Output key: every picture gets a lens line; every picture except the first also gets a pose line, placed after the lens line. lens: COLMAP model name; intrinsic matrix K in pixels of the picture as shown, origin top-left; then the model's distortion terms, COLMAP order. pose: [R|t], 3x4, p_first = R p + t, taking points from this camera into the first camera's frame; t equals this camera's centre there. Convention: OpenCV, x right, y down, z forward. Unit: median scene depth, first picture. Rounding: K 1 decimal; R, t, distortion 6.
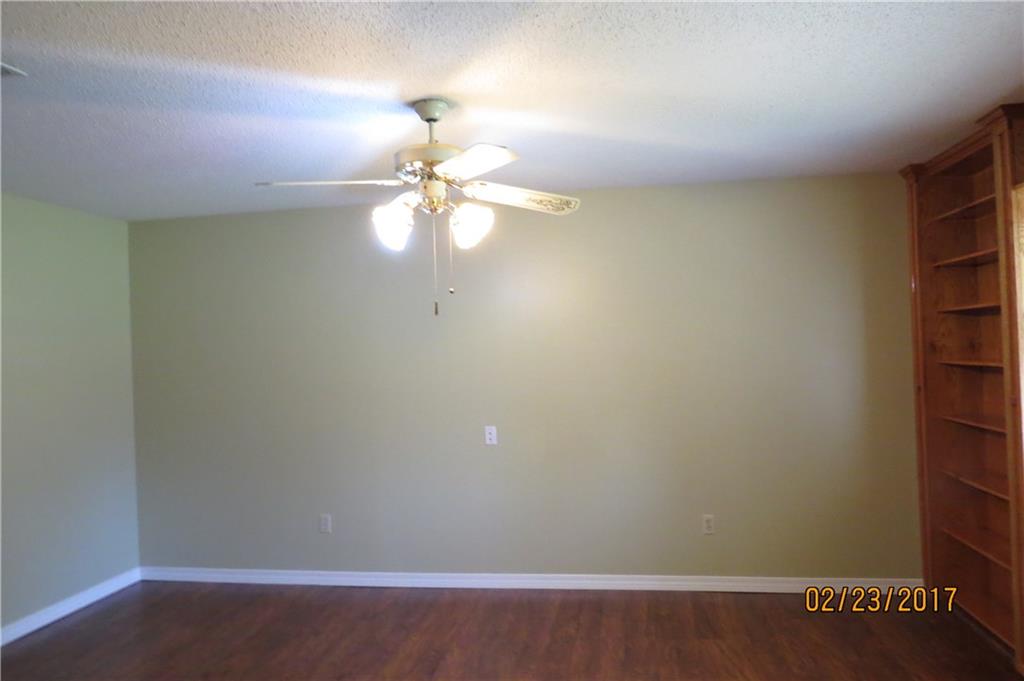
lens RADIAL K [[751.9, 0, 512.0], [0, 751.9, 340.5], [0, 0, 1]] dist [-0.010466, -0.002384]
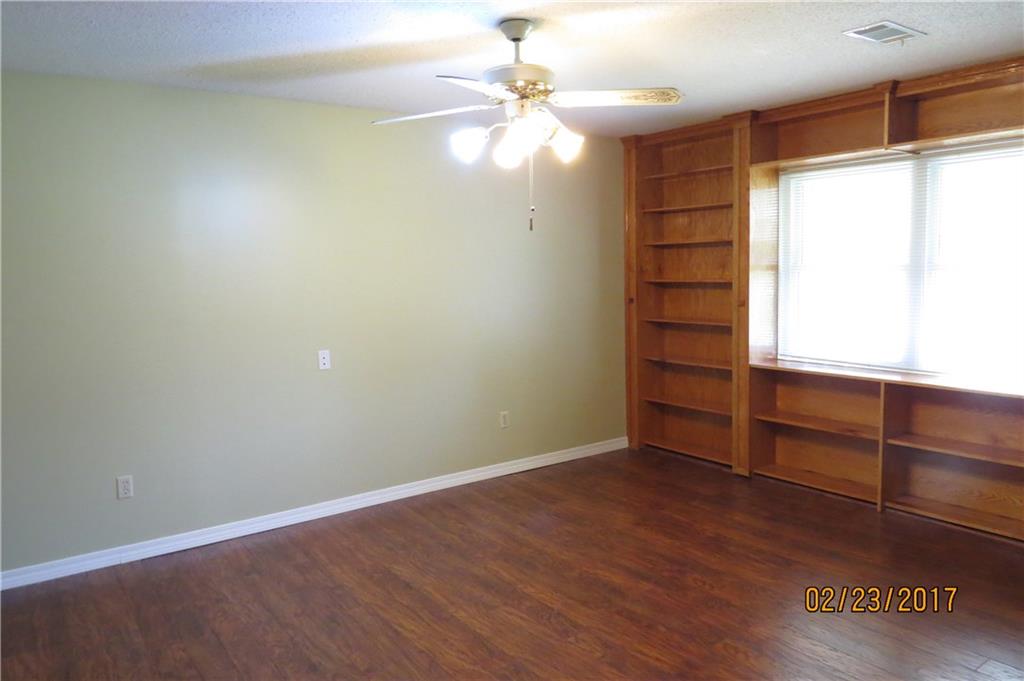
lens RADIAL K [[766.4, 0, 512.0], [0, 766.4, 340.5], [0, 0, 1]] dist [-0.000468, -0.000161]
pose [[0.693104, -0.055866, 0.718670, -0.641326], [-0.006030, 0.996508, 0.083279, 0.021818], [-0.720813, -0.062054, 0.690347, 0.179583]]
